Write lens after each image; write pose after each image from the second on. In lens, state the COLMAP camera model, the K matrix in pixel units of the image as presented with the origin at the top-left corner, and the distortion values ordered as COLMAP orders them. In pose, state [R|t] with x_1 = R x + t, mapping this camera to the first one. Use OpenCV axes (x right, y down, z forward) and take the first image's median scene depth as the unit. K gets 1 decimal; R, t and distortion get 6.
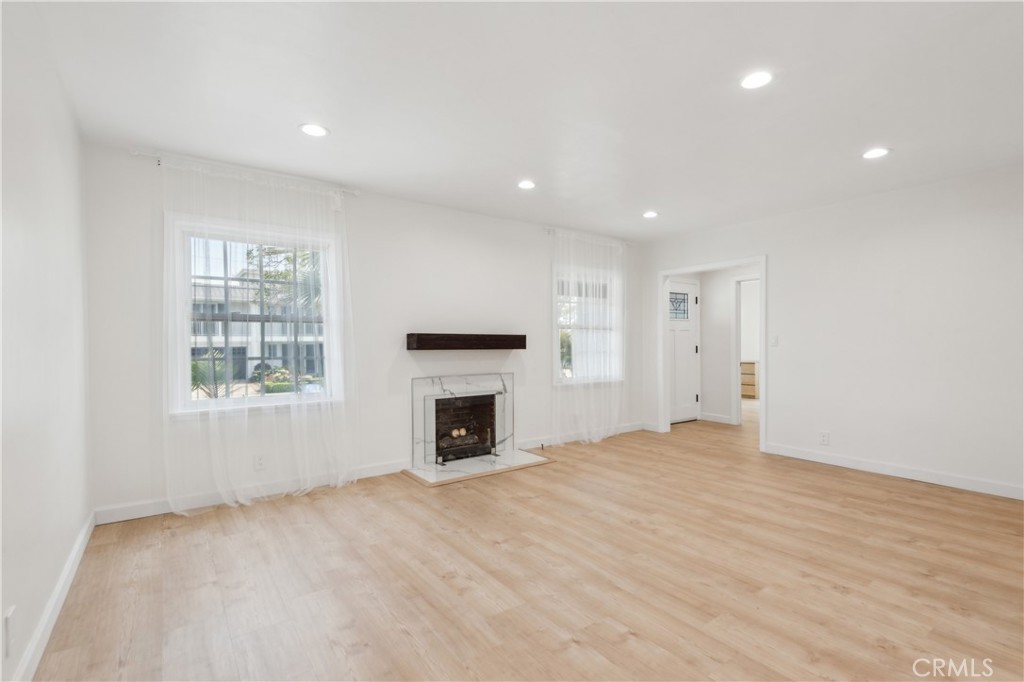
lens RADIAL K [[473.0, 0, 514.6], [0, 473.0, 341.7], [0, 0, 1]] dist [0.012534, -0.002106]
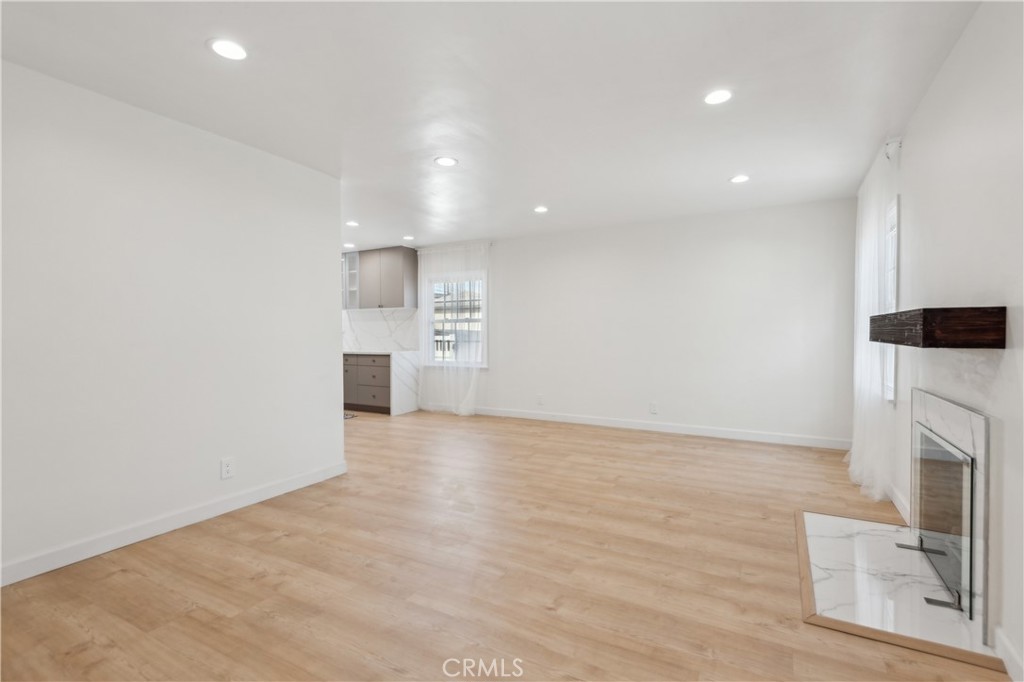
lens RADIAL K [[473.0, 0, 511.0], [0, 473.0, 339.4], [0, 0, 1]] dist [0.012534, -0.002106]
pose [[-0.911379, 0.015291, -0.411284, 0.697342], [0.010012, 0.999838, 0.014986, -0.000737], [0.411446, 0.009540, -0.911384, 1.819826]]
